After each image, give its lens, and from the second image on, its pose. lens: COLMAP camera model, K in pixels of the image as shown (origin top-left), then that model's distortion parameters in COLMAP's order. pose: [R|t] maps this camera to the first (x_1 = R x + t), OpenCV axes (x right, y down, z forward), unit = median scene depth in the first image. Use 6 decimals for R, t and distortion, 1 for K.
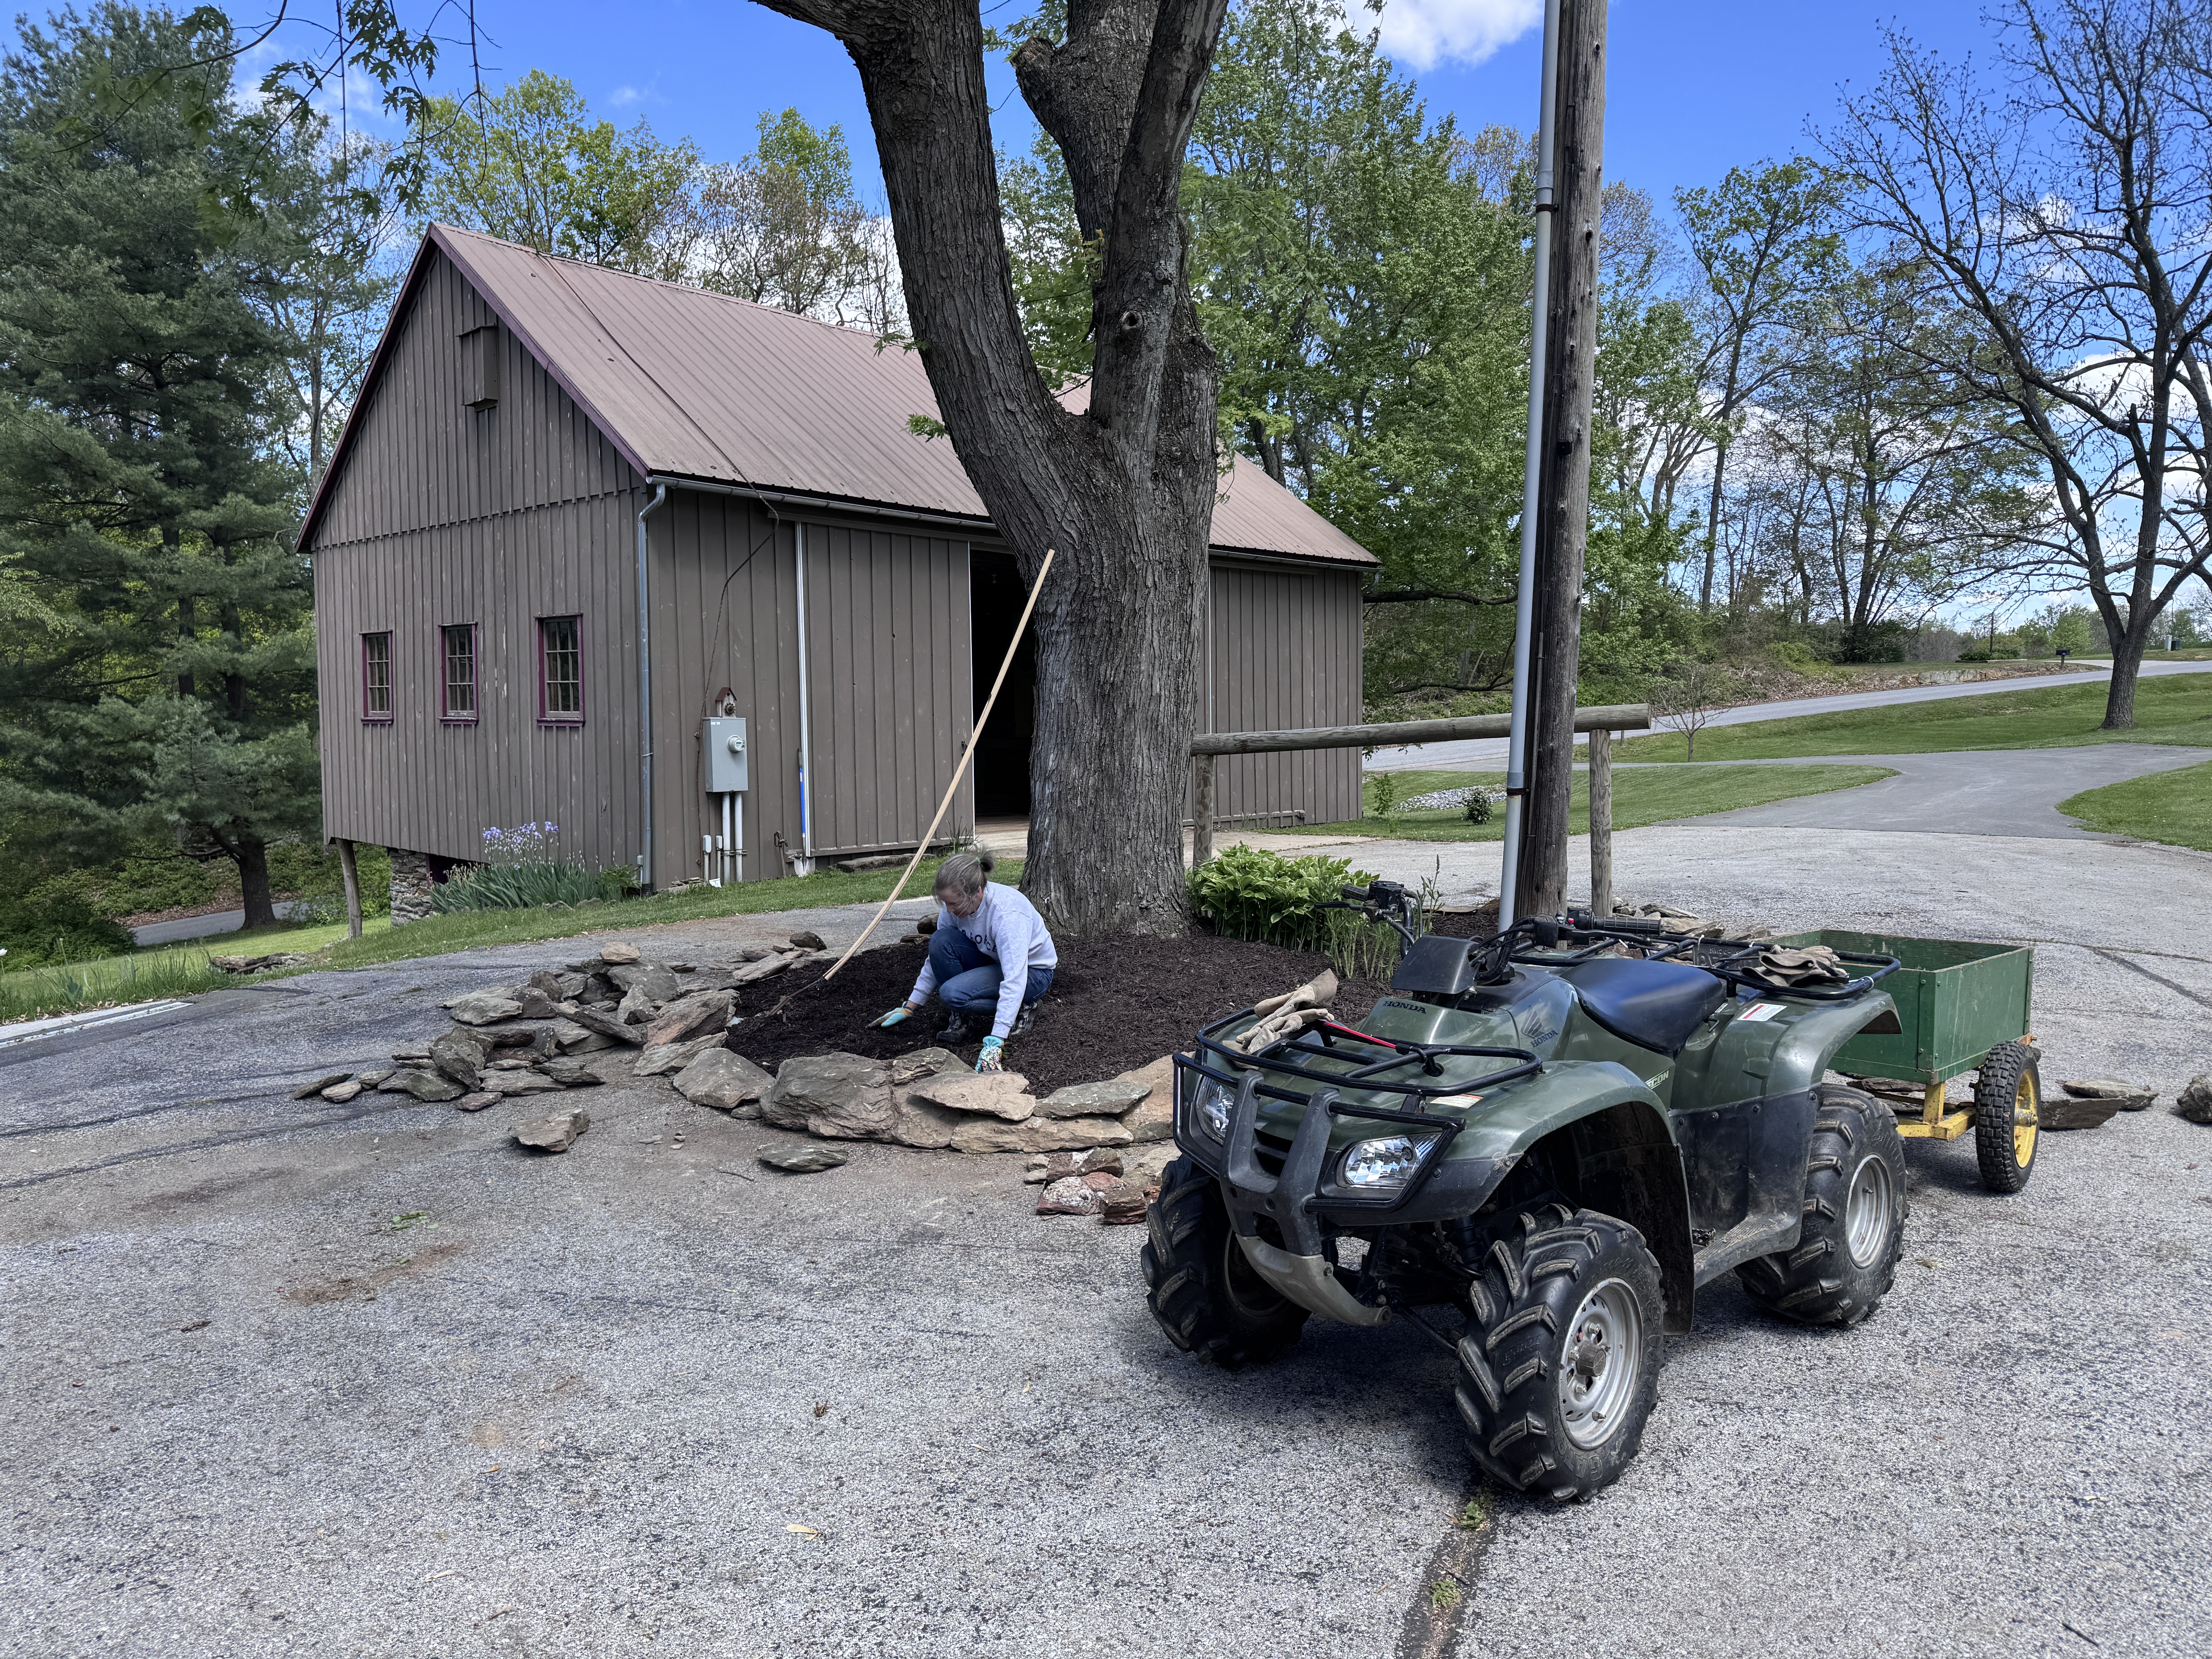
lens RADIAL K [[1571.1, 0, 1087.0], [0, 1571.1, 822.3], [0, 0, 1]] dist [0.094642, -0.116783]
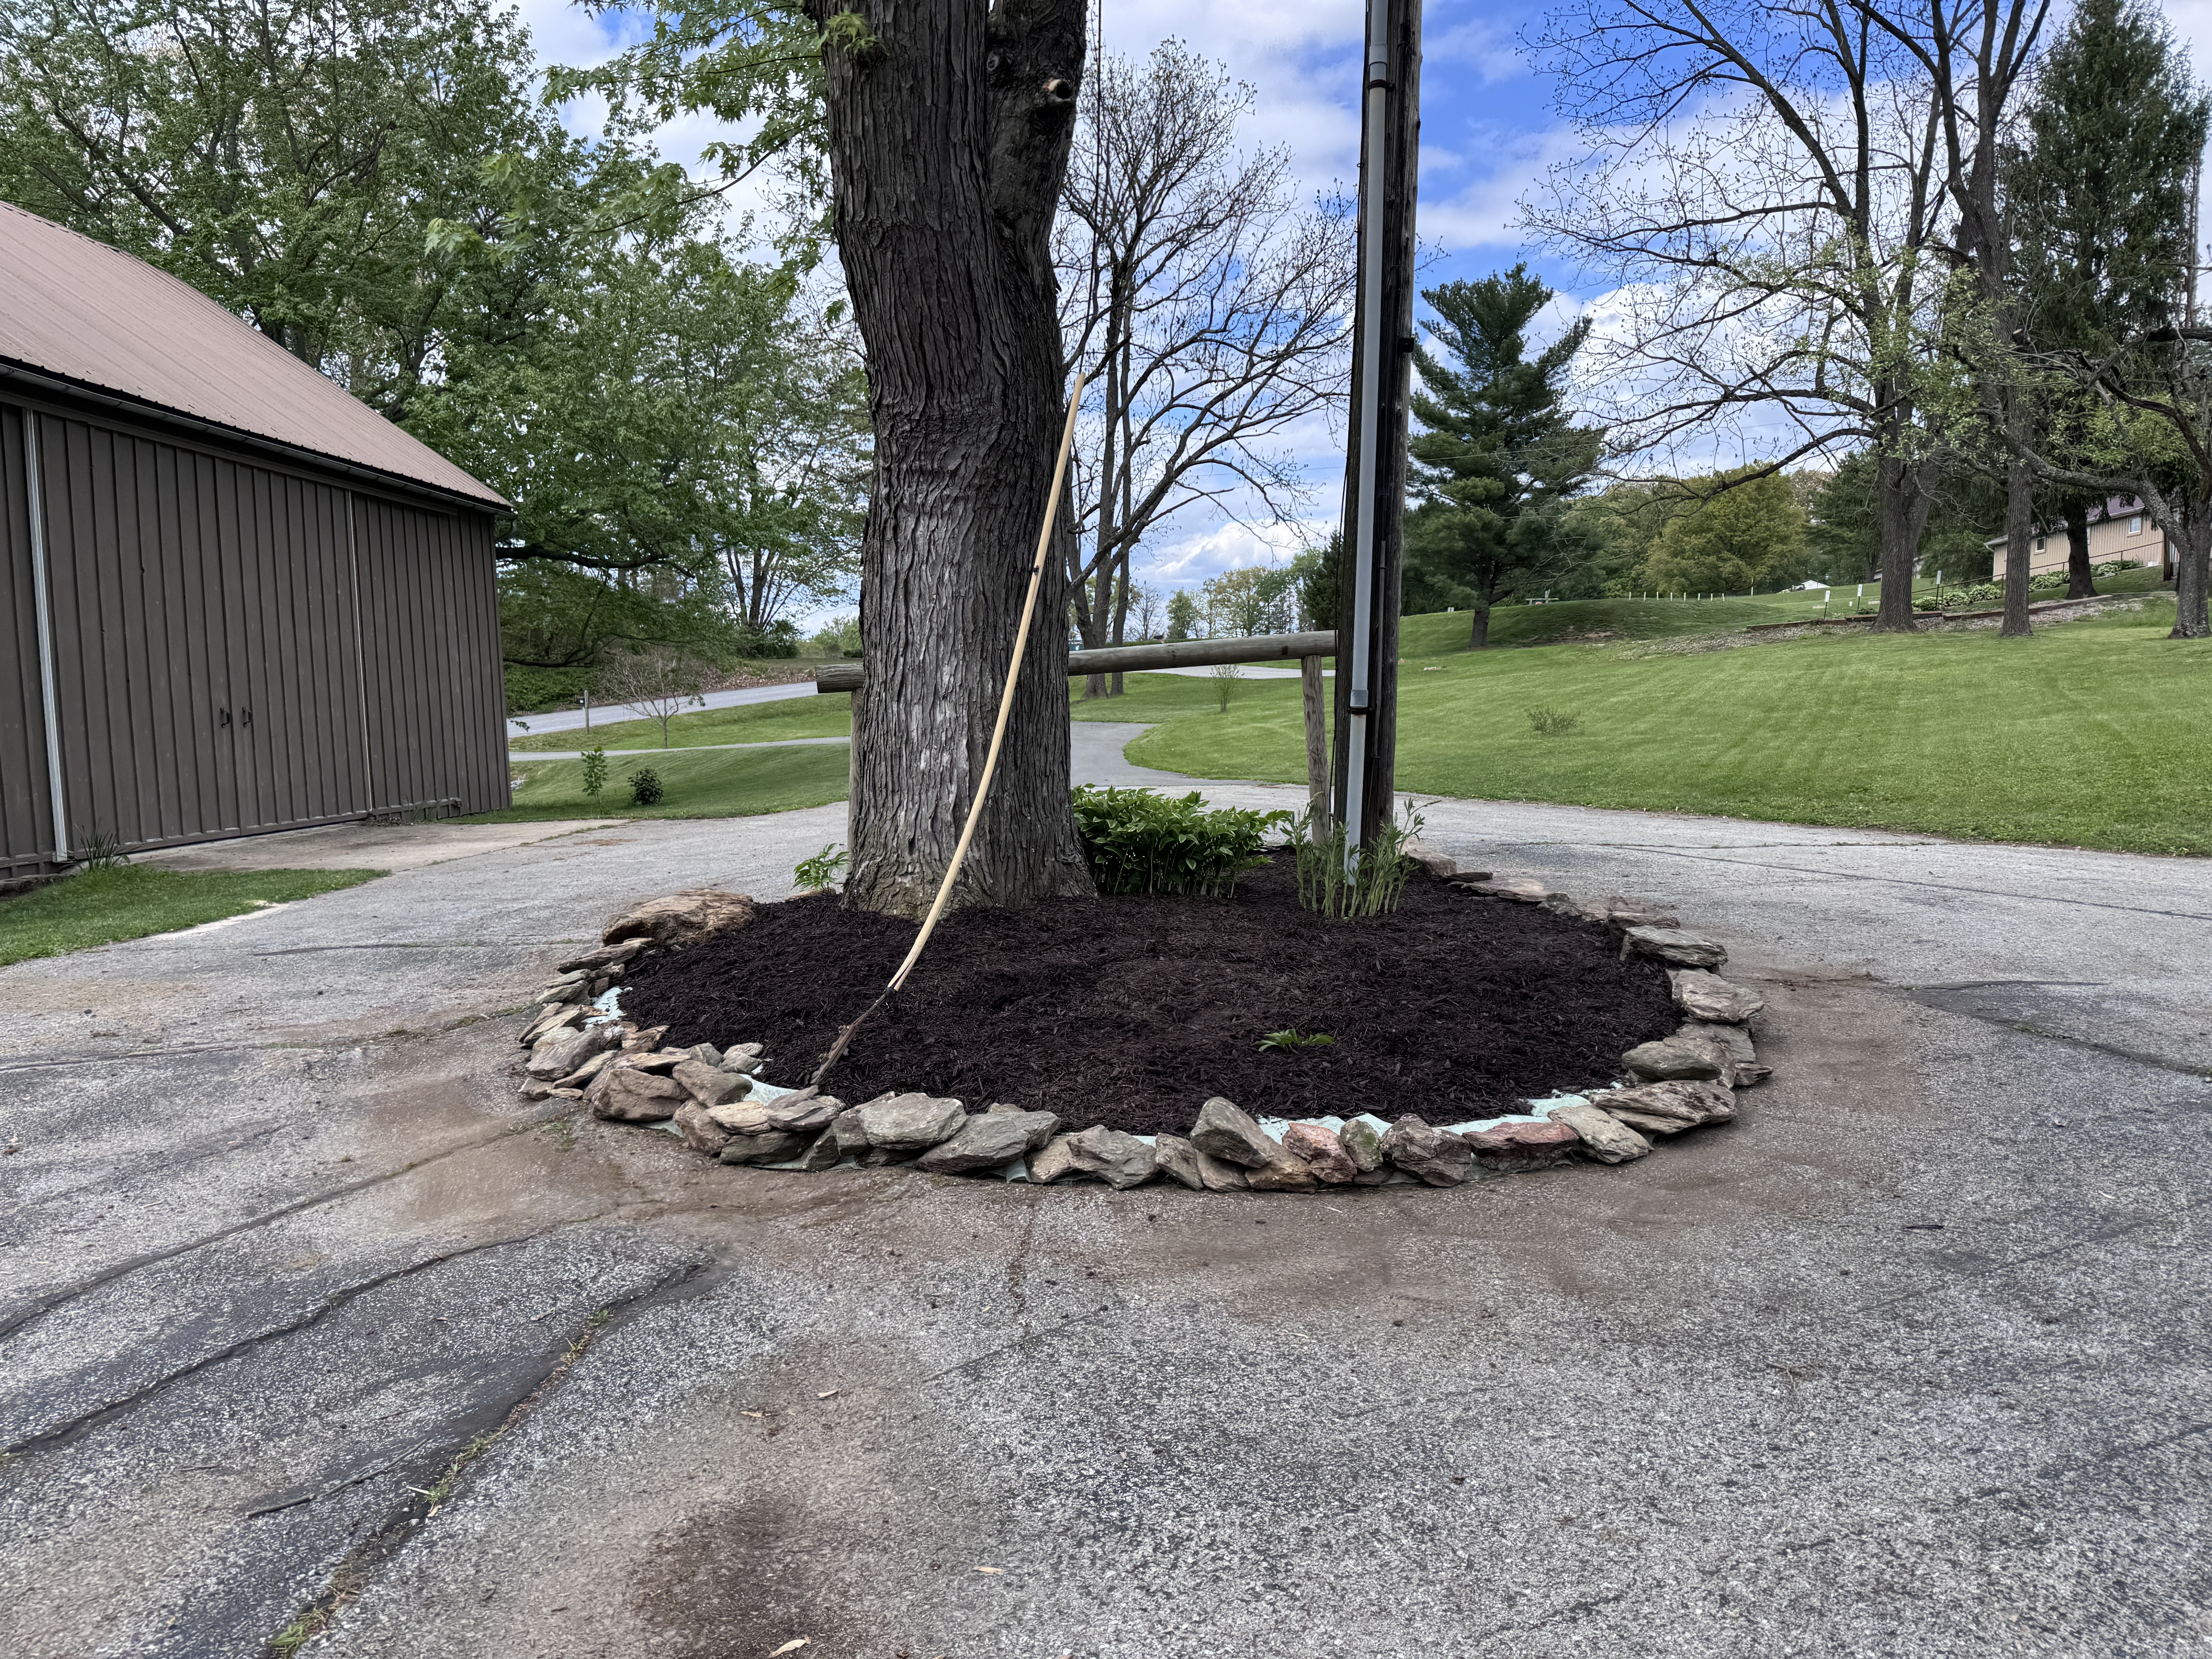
lens RADIAL K [[1554.6, 0, 1117.2], [0, 1554.6, 844.7], [0, 0, 1]] dist [0.185034, -0.395670]
pose [[0.715457, -0.060504, 0.696032, -0.155264], [0.052822, 0.998076, 0.032464, 0.006526], [-0.696657, 0.013539, 0.717276, 0.140401]]
